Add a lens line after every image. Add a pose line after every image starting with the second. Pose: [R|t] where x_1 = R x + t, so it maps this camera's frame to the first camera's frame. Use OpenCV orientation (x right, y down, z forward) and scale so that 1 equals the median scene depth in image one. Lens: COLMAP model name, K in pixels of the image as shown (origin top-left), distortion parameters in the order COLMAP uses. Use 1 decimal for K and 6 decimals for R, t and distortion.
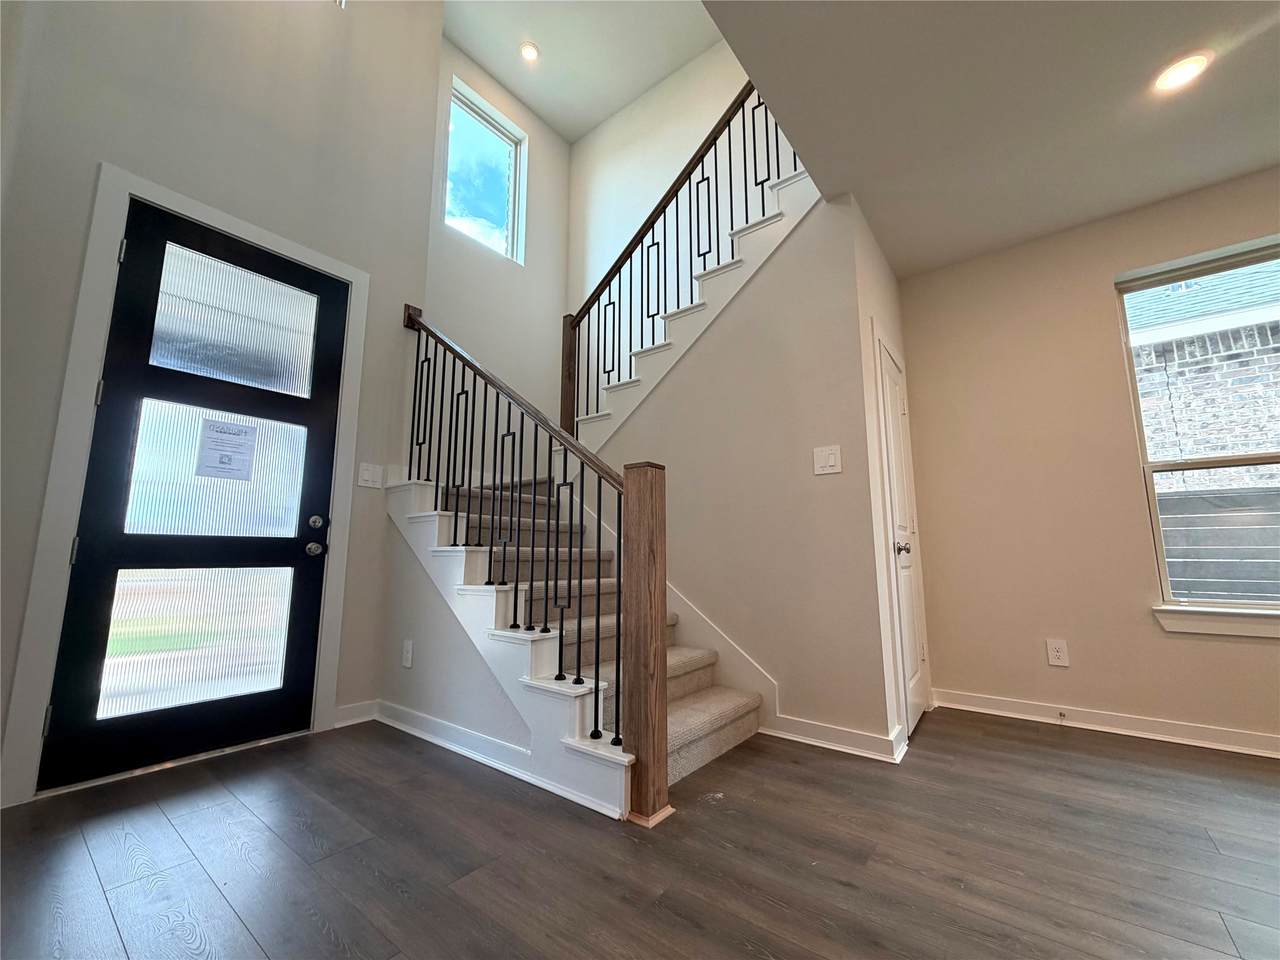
lens RADIAL K [[512.4, 0, 634.4], [0, 512.4, 480.2], [0, 0, 1]] dist [0.002098, 0.000325]
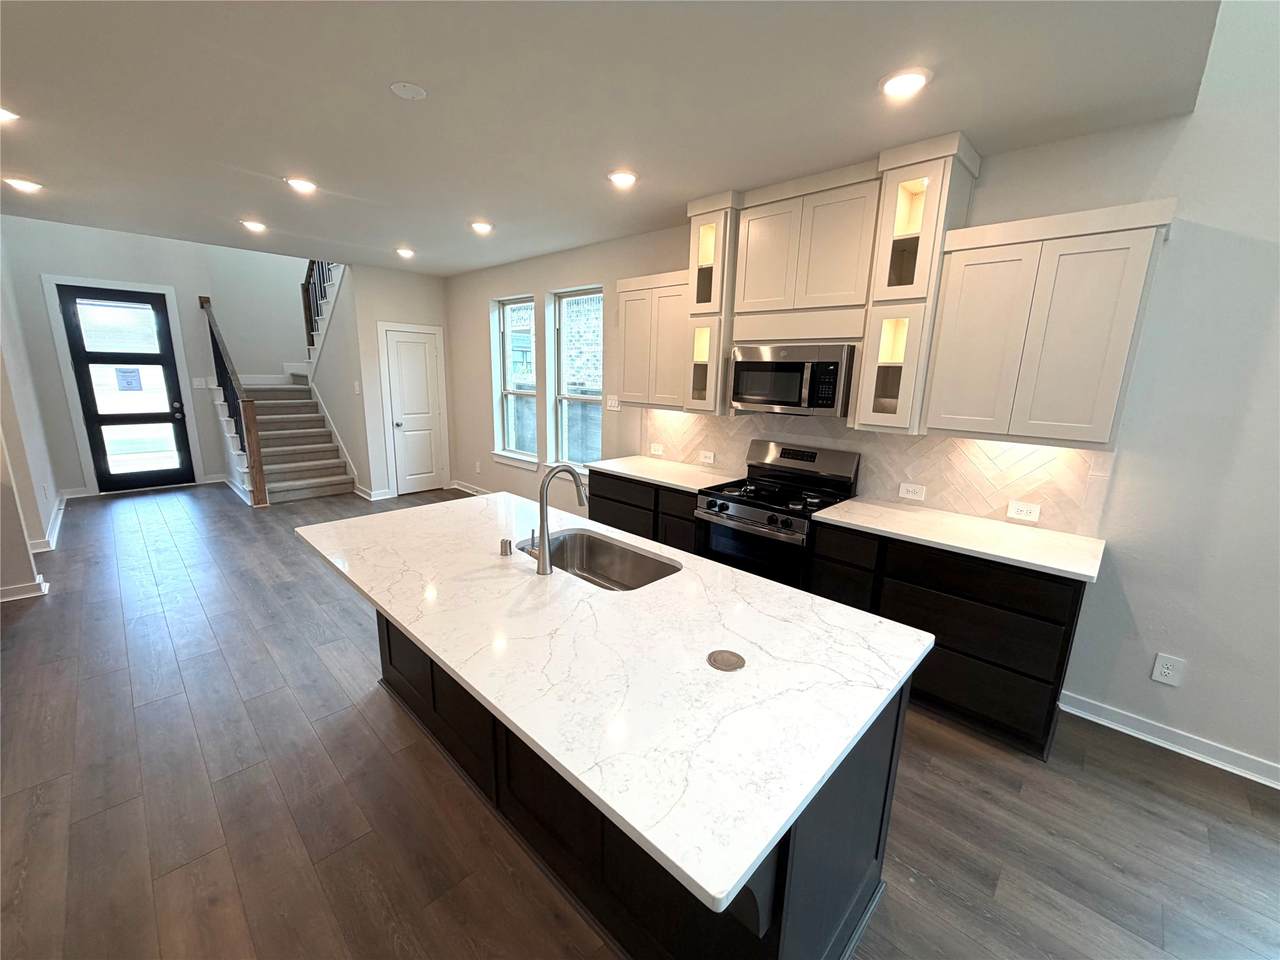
lens RADIAL K [[512.4, 0, 634.4], [0, 512.4, 480.2], [0, 0, 1]] dist [0.002098, 0.000325]
pose [[0.994179, 0.043558, -0.098545, 1.923950], [-0.006005, 0.935616, 0.352969, -0.489659], [0.107575, -0.350322, 0.930431, -1.251667]]
